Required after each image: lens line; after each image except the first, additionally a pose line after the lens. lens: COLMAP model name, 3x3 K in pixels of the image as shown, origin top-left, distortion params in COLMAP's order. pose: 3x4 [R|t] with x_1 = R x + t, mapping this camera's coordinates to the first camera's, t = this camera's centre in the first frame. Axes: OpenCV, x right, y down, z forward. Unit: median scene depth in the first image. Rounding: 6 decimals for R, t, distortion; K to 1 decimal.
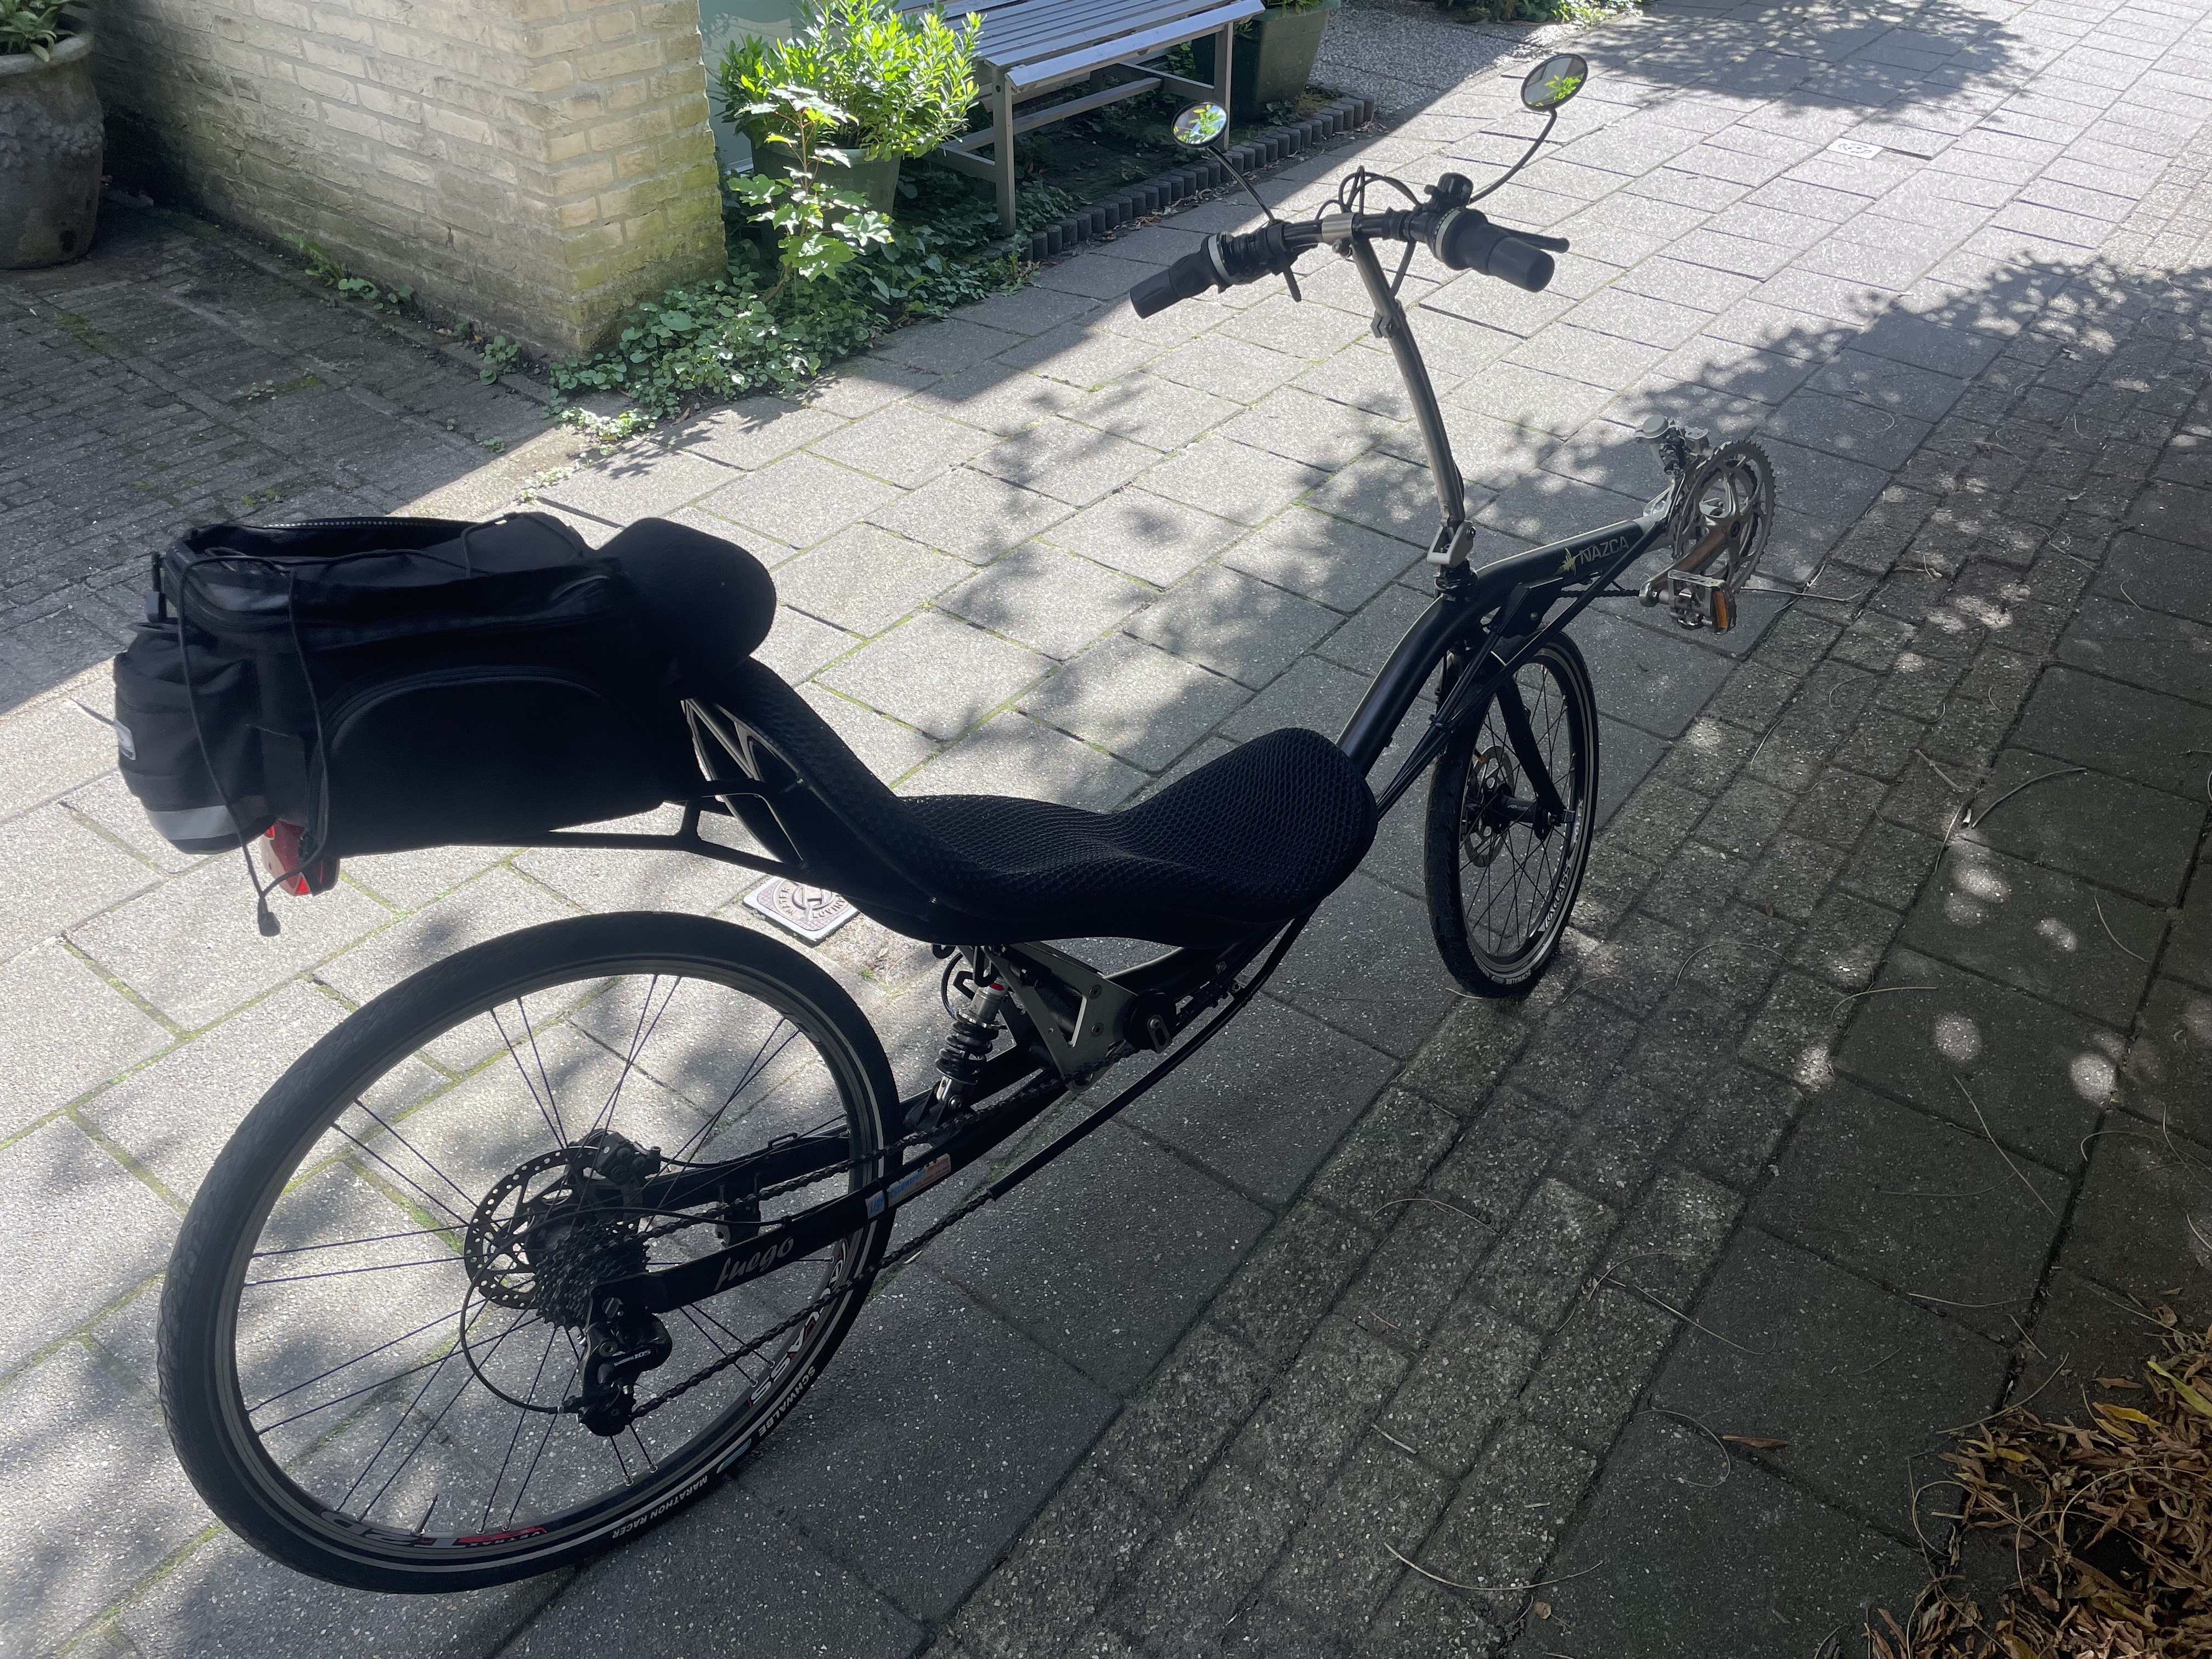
lens RADIAL K [[1672.5, 0, 1134.3], [0, 1672.5, 844.8], [0, 0, 1]] dist [0.090517, -0.120634]
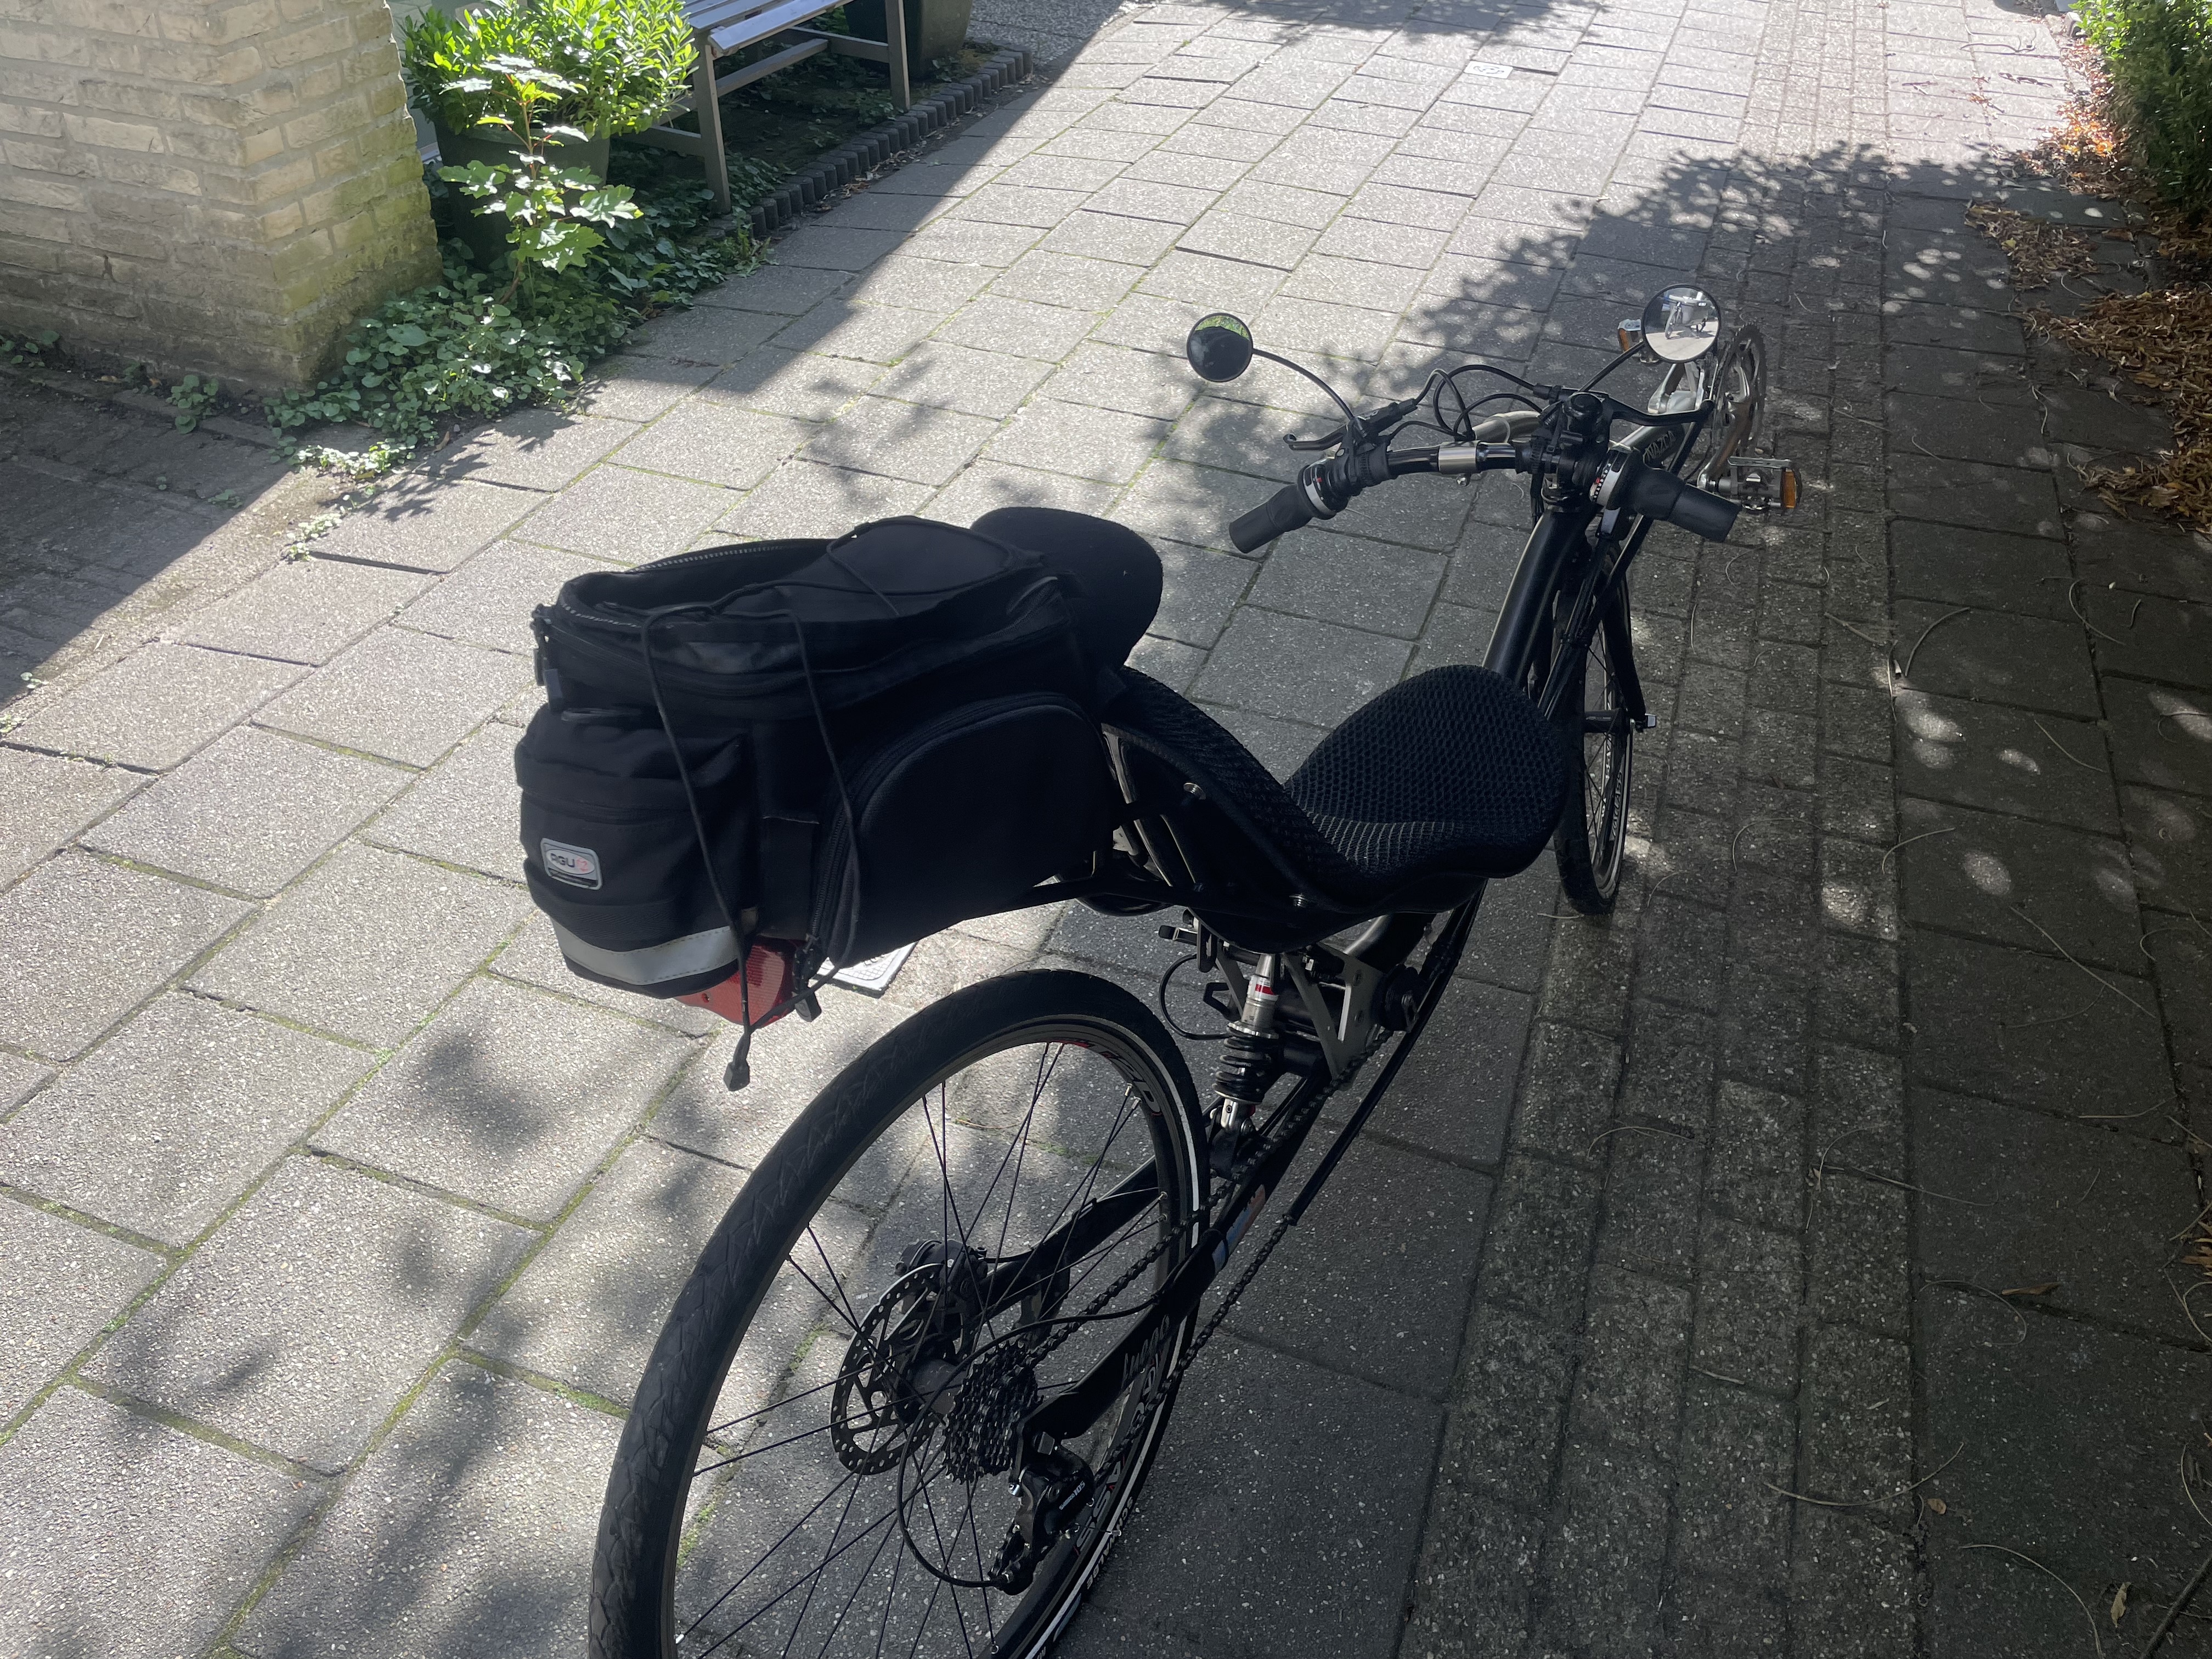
lens RADIAL K [[1673.4, 0, 1134.0], [0, 1673.4, 829.2], [0, 0, 1]] dist [0.090564, -0.122788]
pose [[0.957400, -0.169631, 0.233687, -0.166665], [0.168726, 0.985371, 0.024011, -0.016766], [-0.234342, 0.016441, 0.972015, 0.066091]]
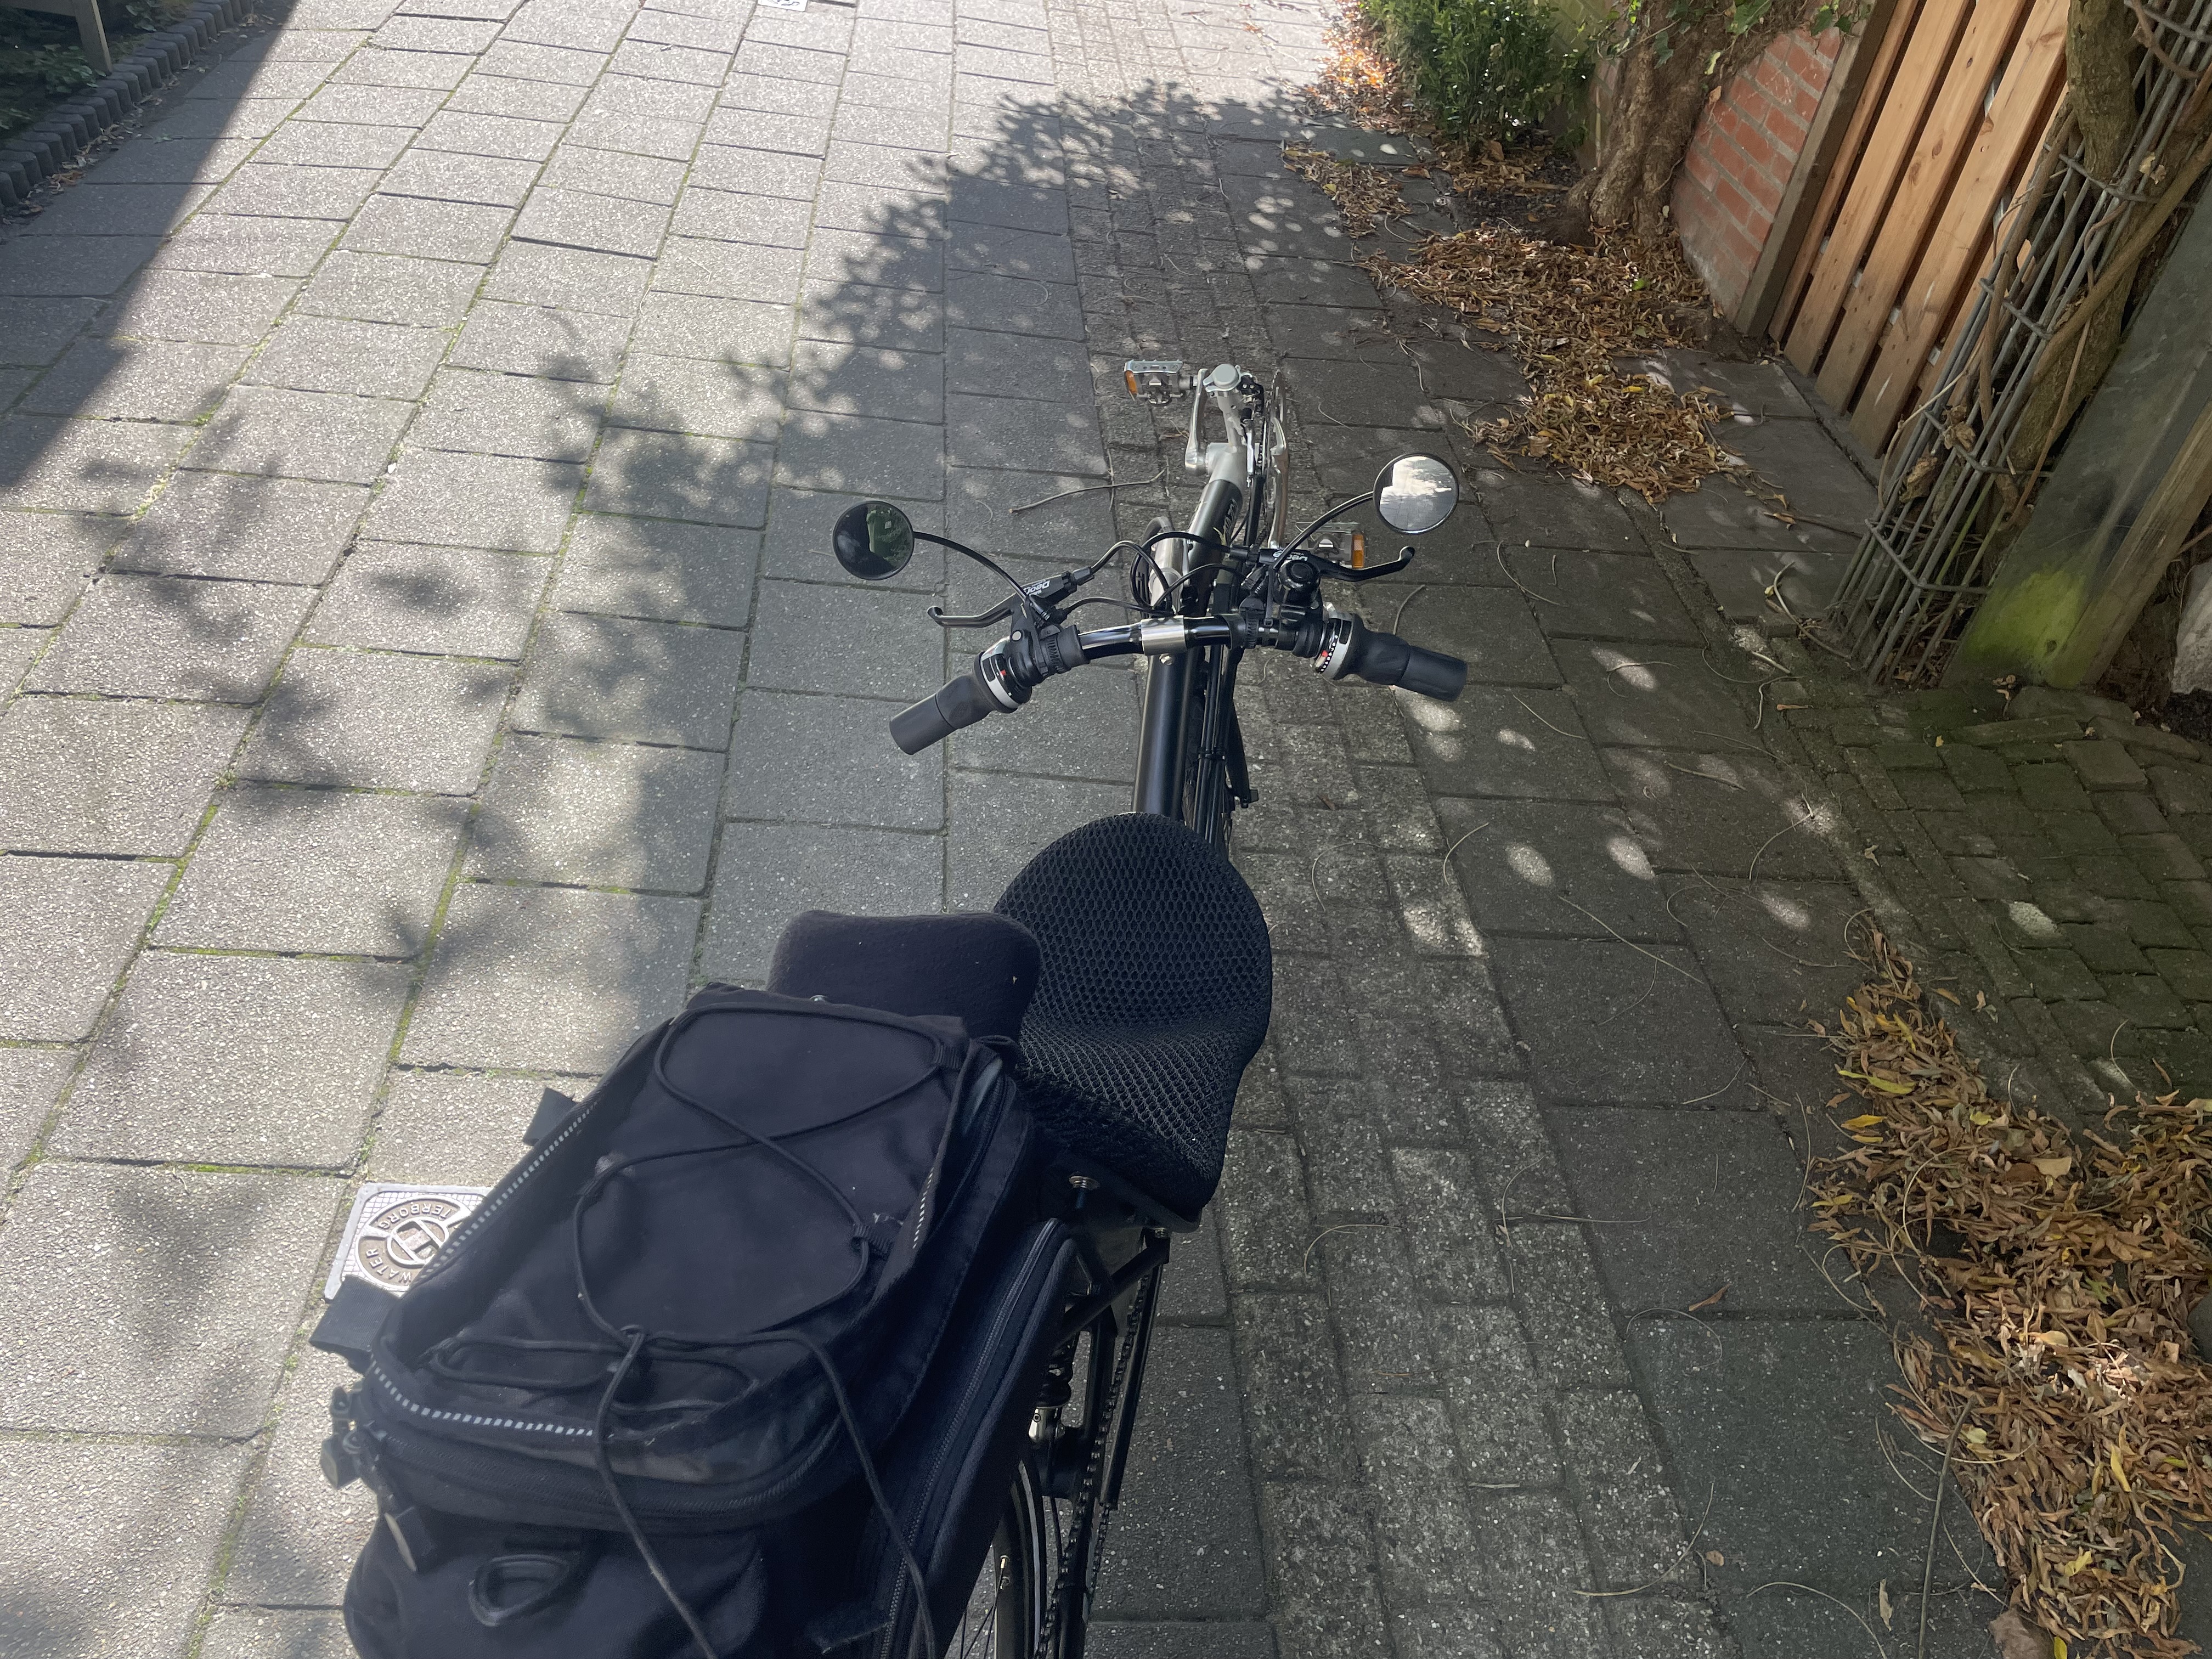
lens RADIAL K [[1677.4, 0, 1116.5], [0, 1677.4, 833.3], [0, 0, 1]] dist [0.093711, -0.126750]
pose [[0.762649, -0.348971, 0.544598, -0.200711], [0.304533, 0.936538, 0.173656, -0.112476], [-0.570637, 0.033410, 0.820522, 0.157460]]
